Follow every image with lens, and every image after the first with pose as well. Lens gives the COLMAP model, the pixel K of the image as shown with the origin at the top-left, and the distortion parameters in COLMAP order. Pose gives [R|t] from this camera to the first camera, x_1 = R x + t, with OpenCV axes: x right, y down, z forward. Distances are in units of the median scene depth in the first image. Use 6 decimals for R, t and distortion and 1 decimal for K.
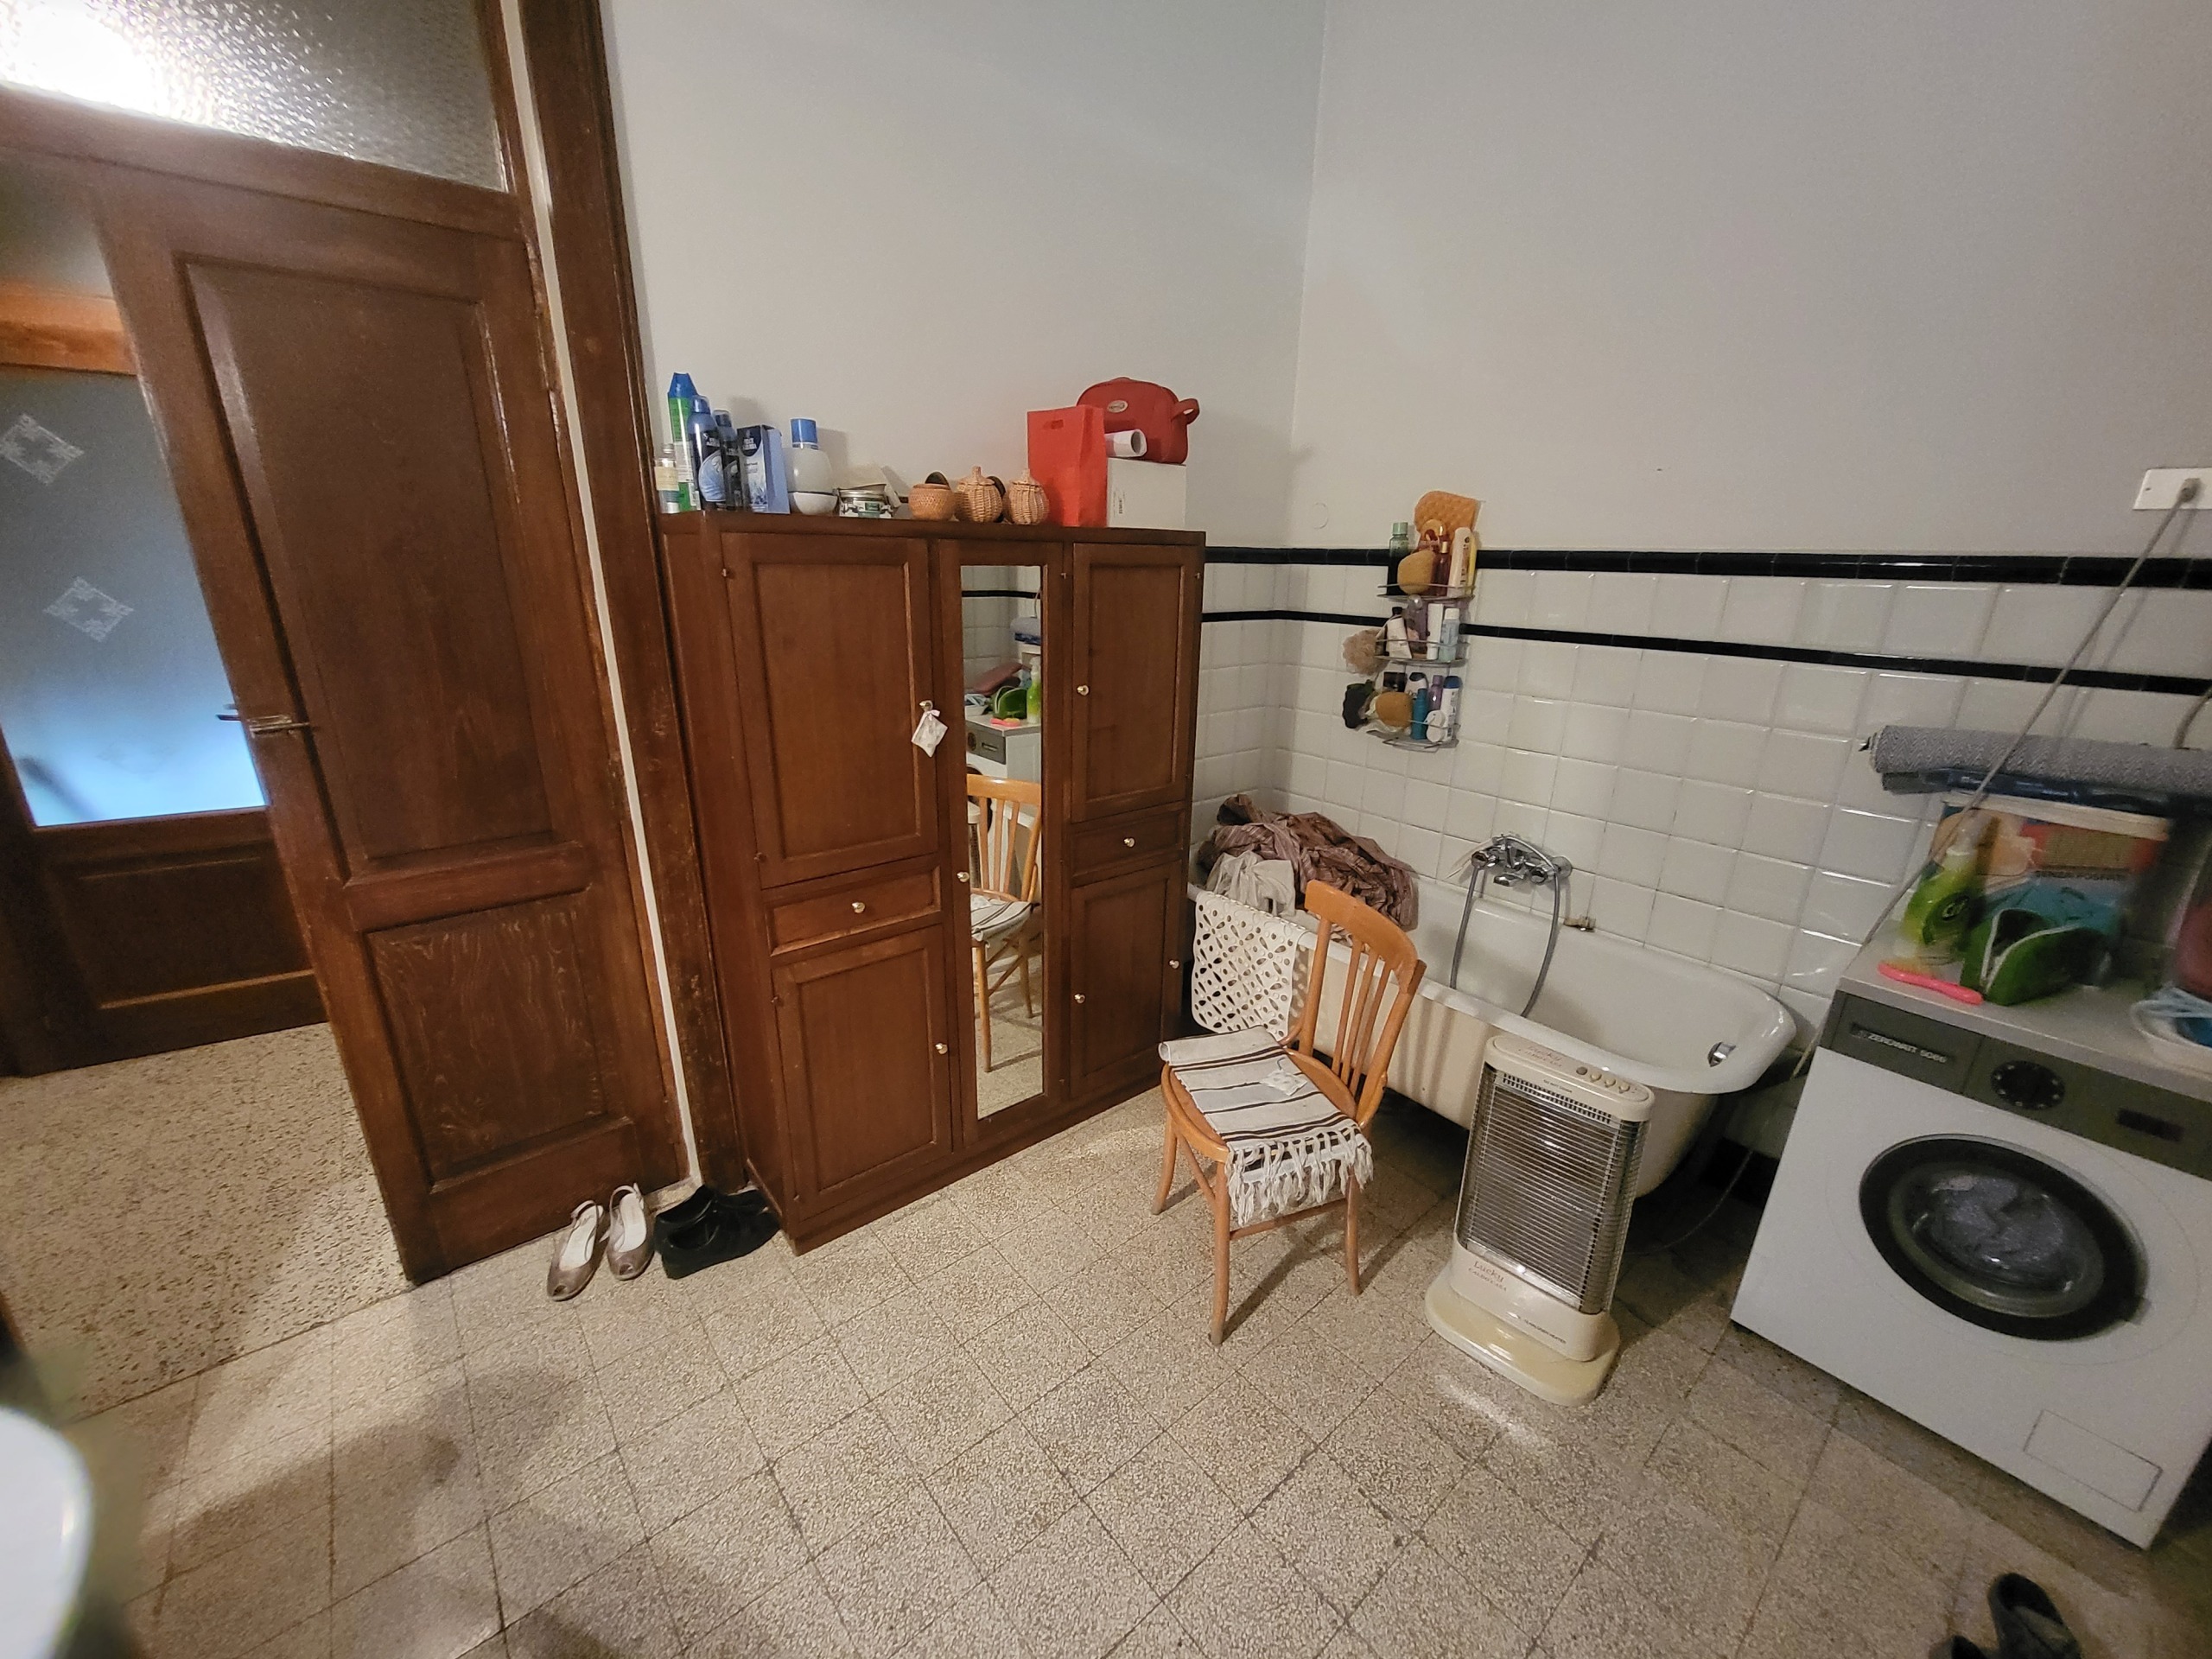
lens RADIAL K [[874.4, 0, 1097.8], [0, 874.4, 832.3], [0, 0, 1]] dist [-0.000975, -0.000121]
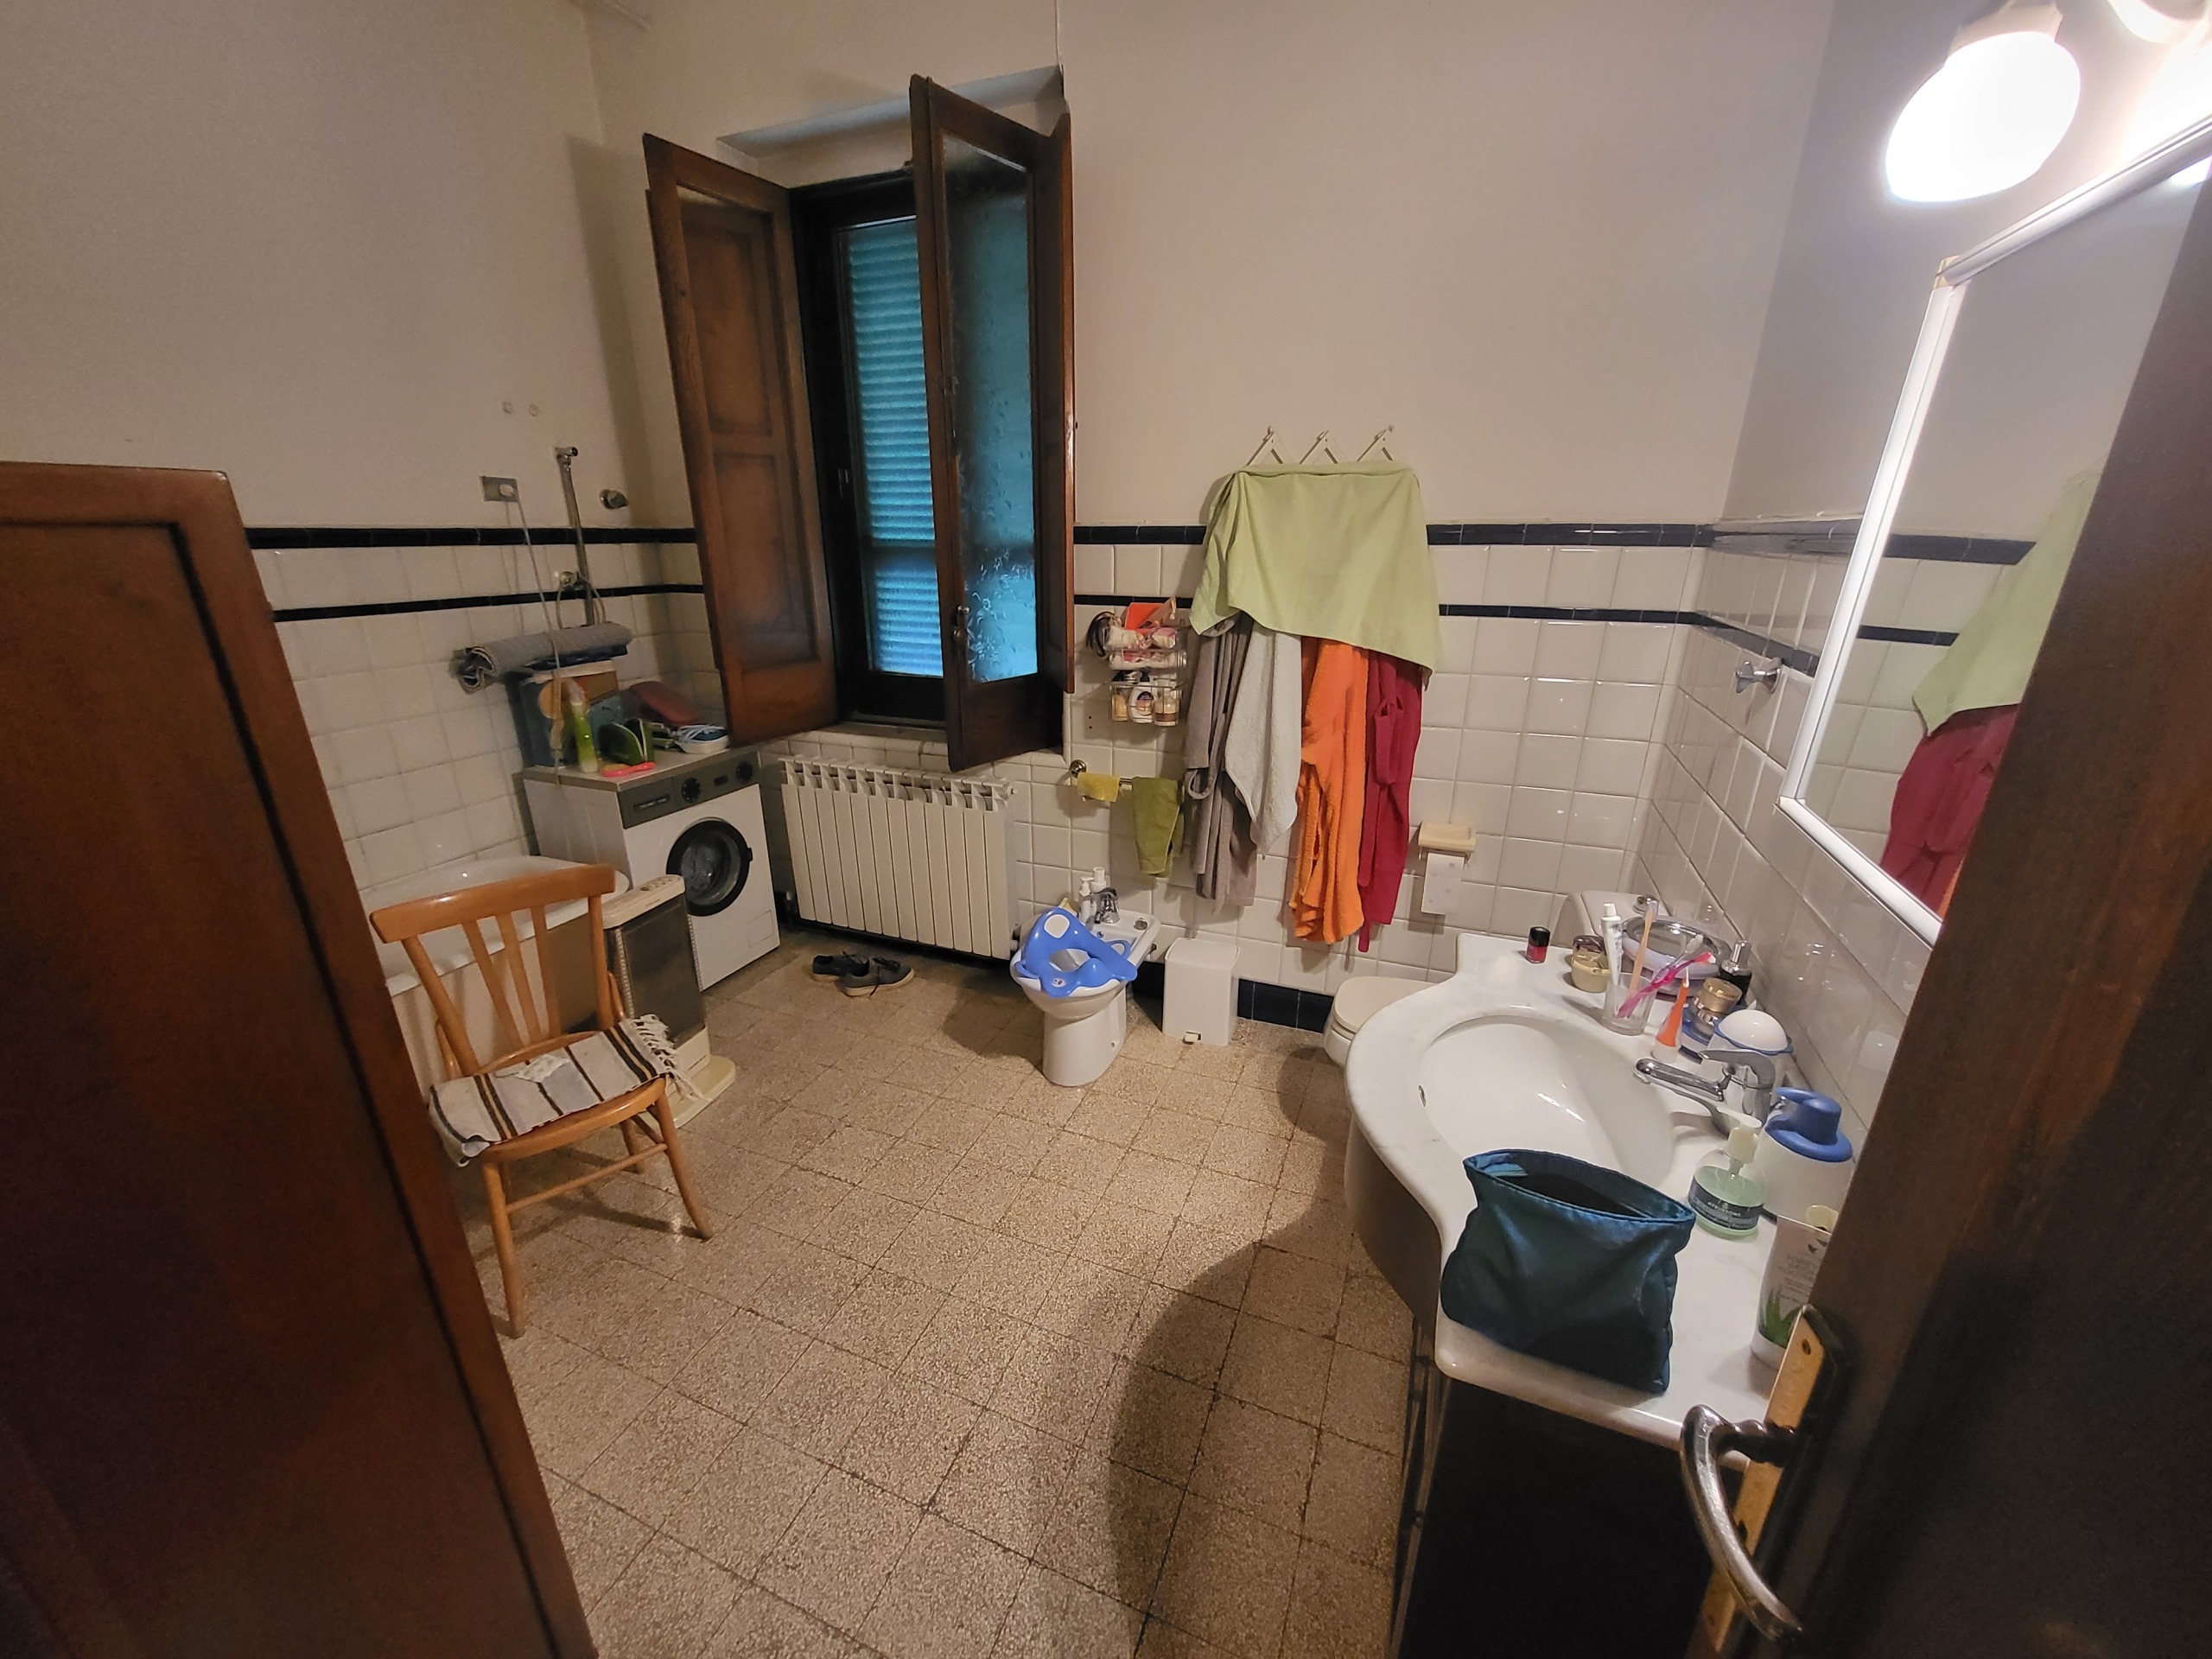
lens RADIAL K [[874.4, 0, 1098.1], [0, 874.4, 834.6], [0, 0, 1]] dist [-0.000975, -0.000121]
pose [[-0.469171, -0.304374, 0.828996, -1.006996], [0.264003, 0.847456, 0.460565, -0.282412], [-0.842722, 0.434942, -0.317247, 0.806271]]
